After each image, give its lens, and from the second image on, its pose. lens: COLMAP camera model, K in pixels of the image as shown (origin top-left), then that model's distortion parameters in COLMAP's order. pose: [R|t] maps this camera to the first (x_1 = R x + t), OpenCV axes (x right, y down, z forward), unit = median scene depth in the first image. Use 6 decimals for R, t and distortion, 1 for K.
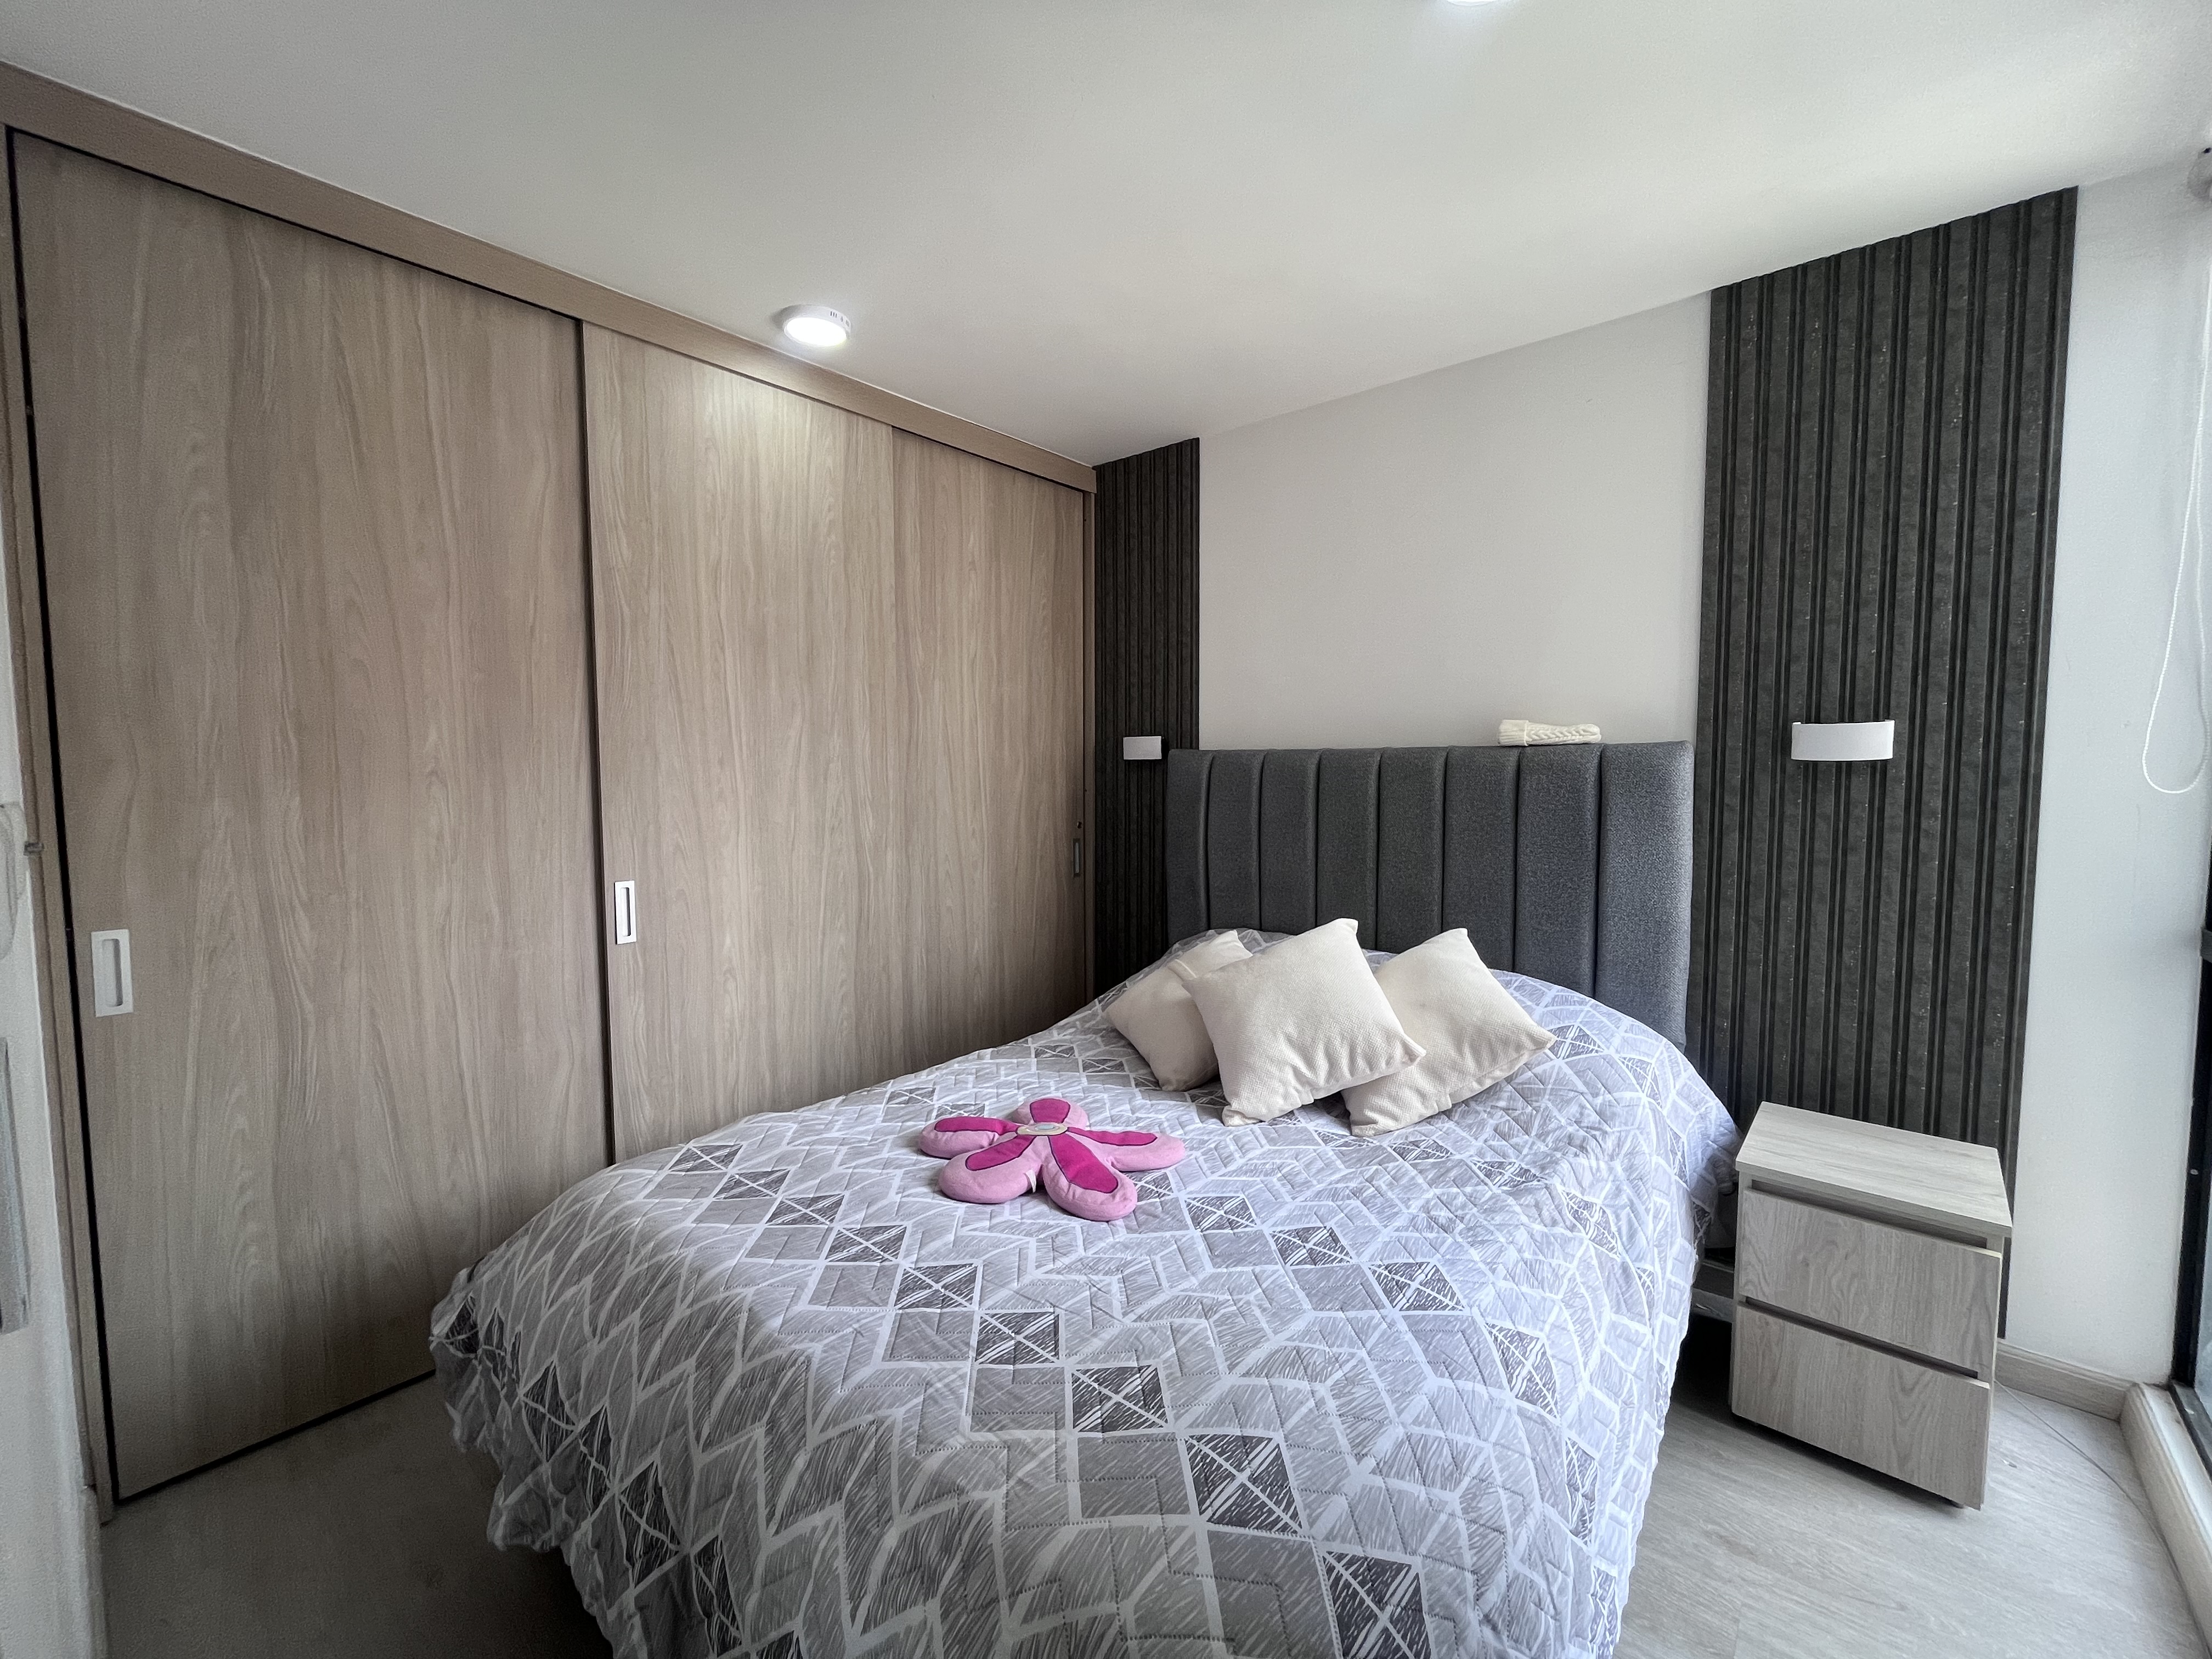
lens RADIAL K [[896.9, 0, 1105.2], [0, 896.9, 823.3], [0, 0, 1]] dist [-0.003915, -0.000375]
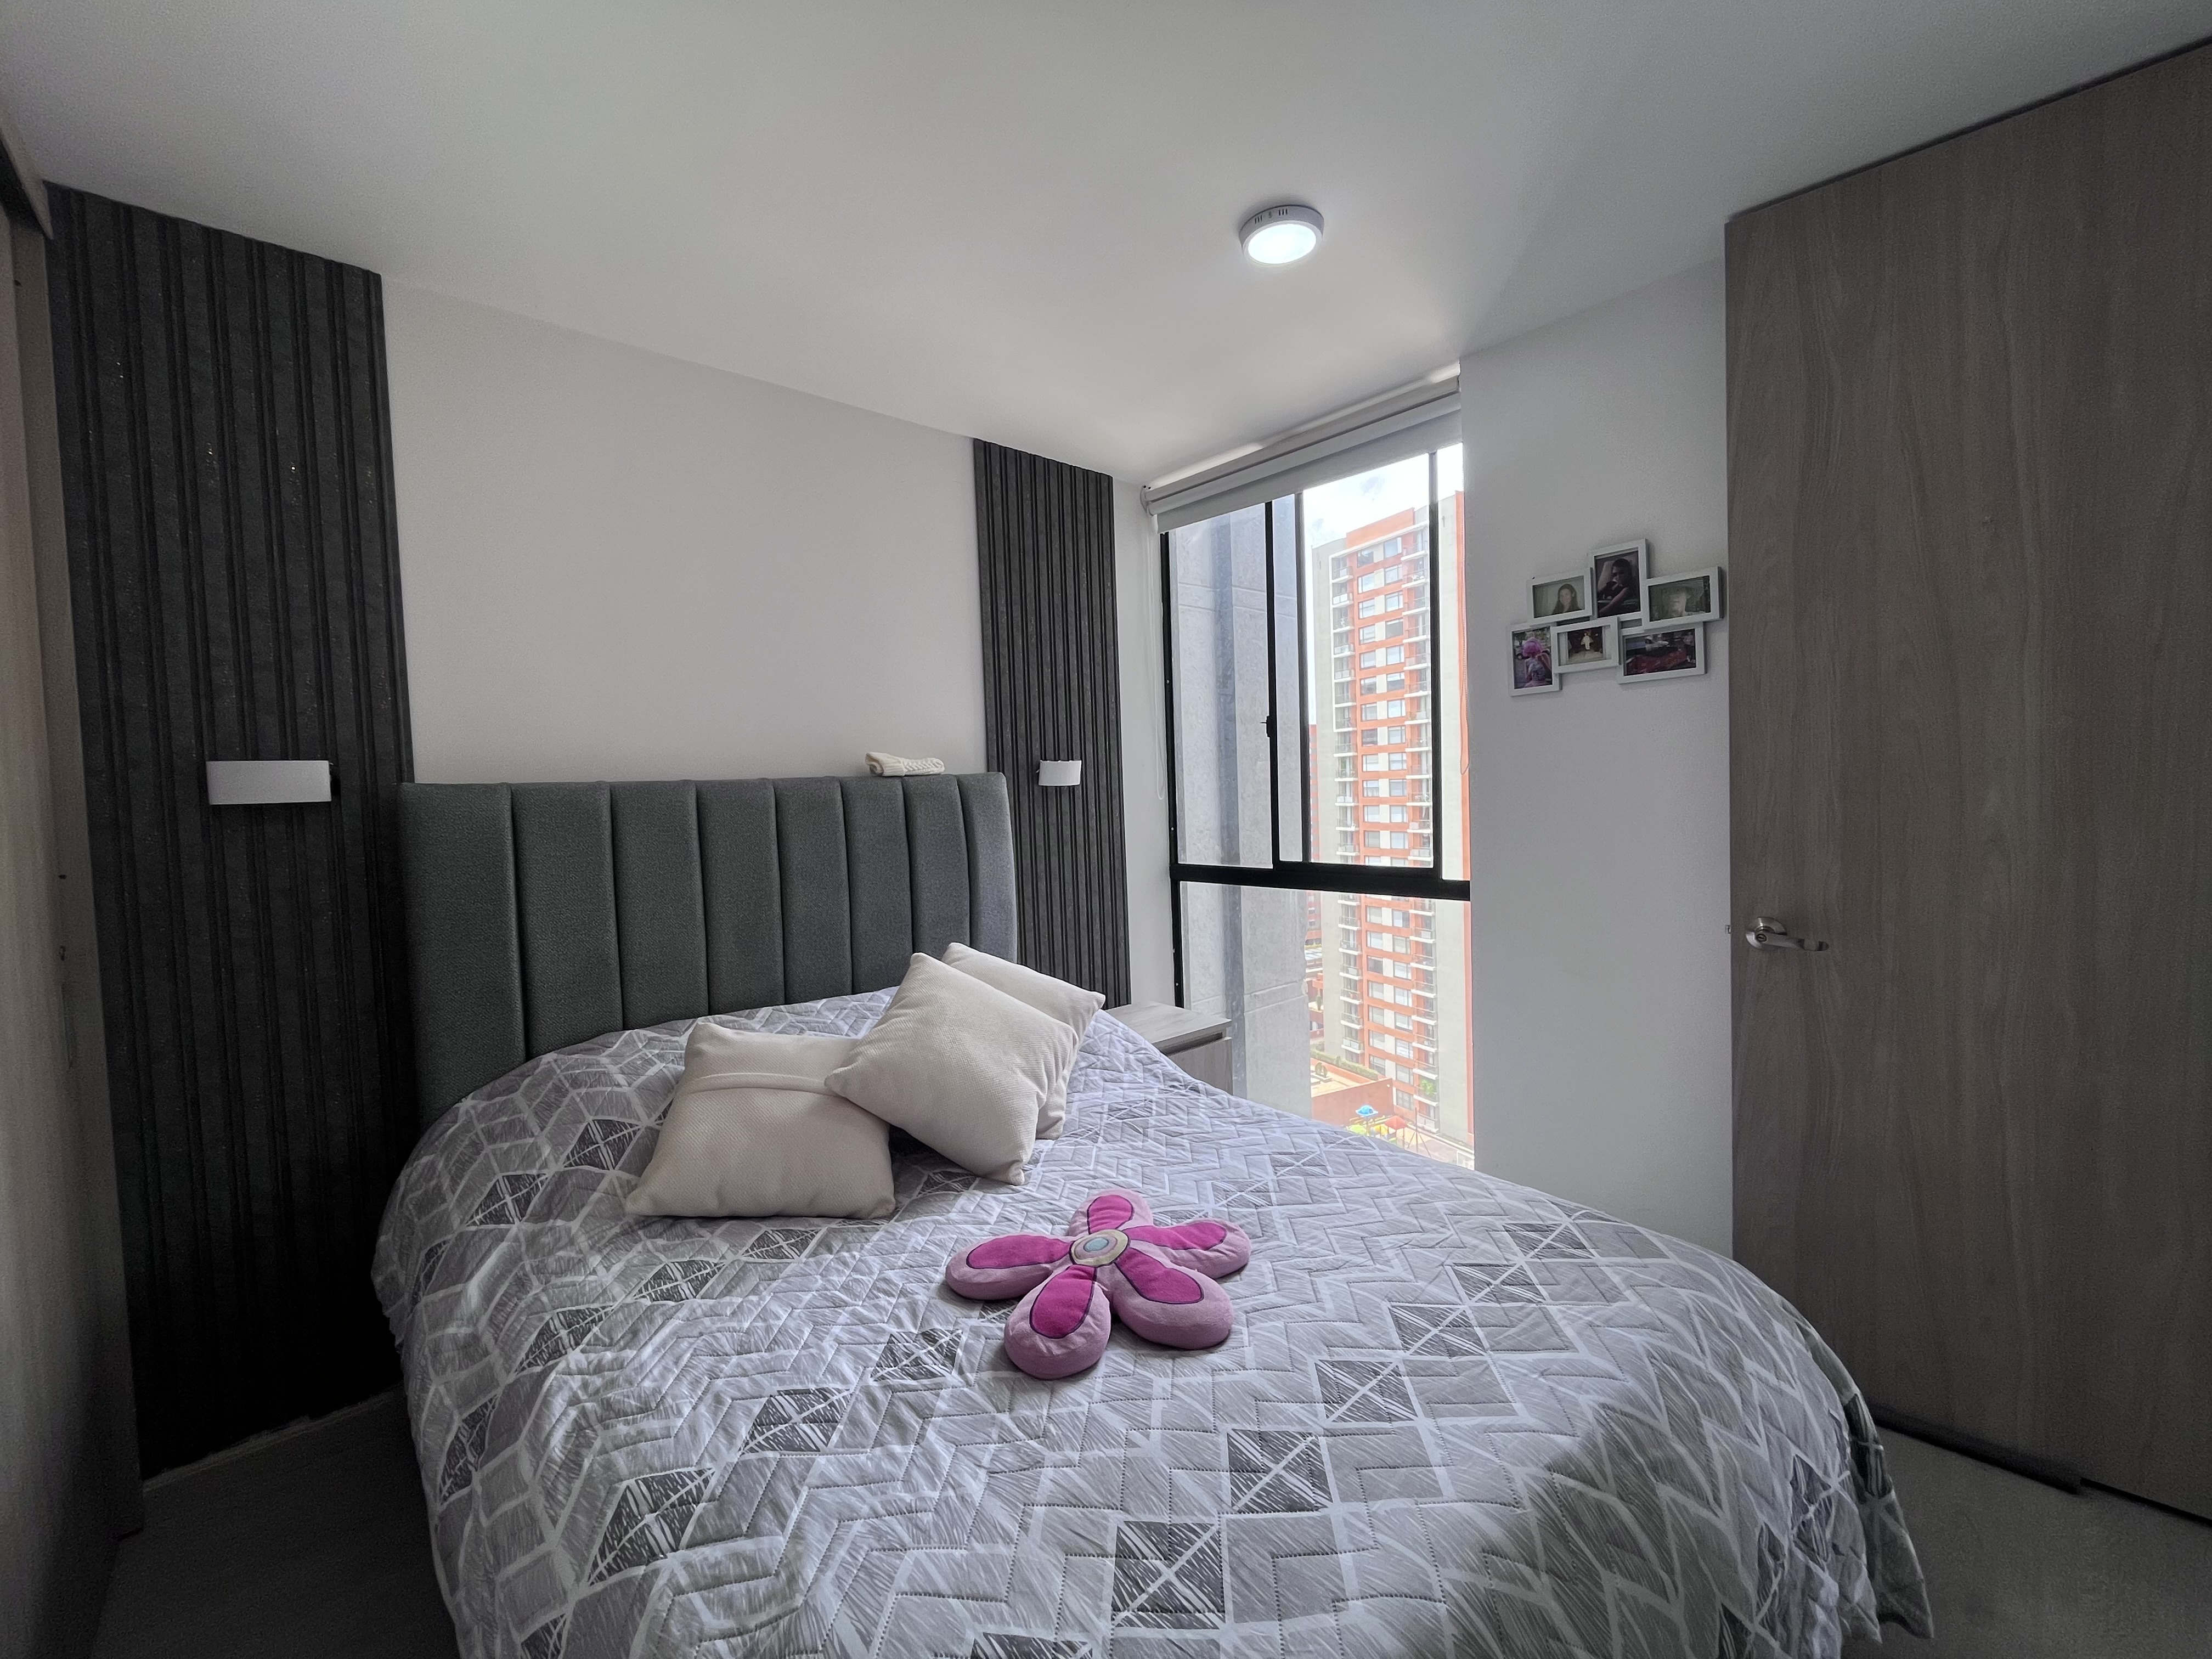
lens RADIAL K [[896.9, 0, 1107.0], [0, 896.9, 826.0], [0, 0, 1]] dist [-0.003915, -0.000375]
pose [[0.131612, -0.044597, 0.990298, -0.695878], [0.096819, 0.994790, 0.031932, -0.042523], [-0.986562, 0.091677, 0.135244, 0.714950]]
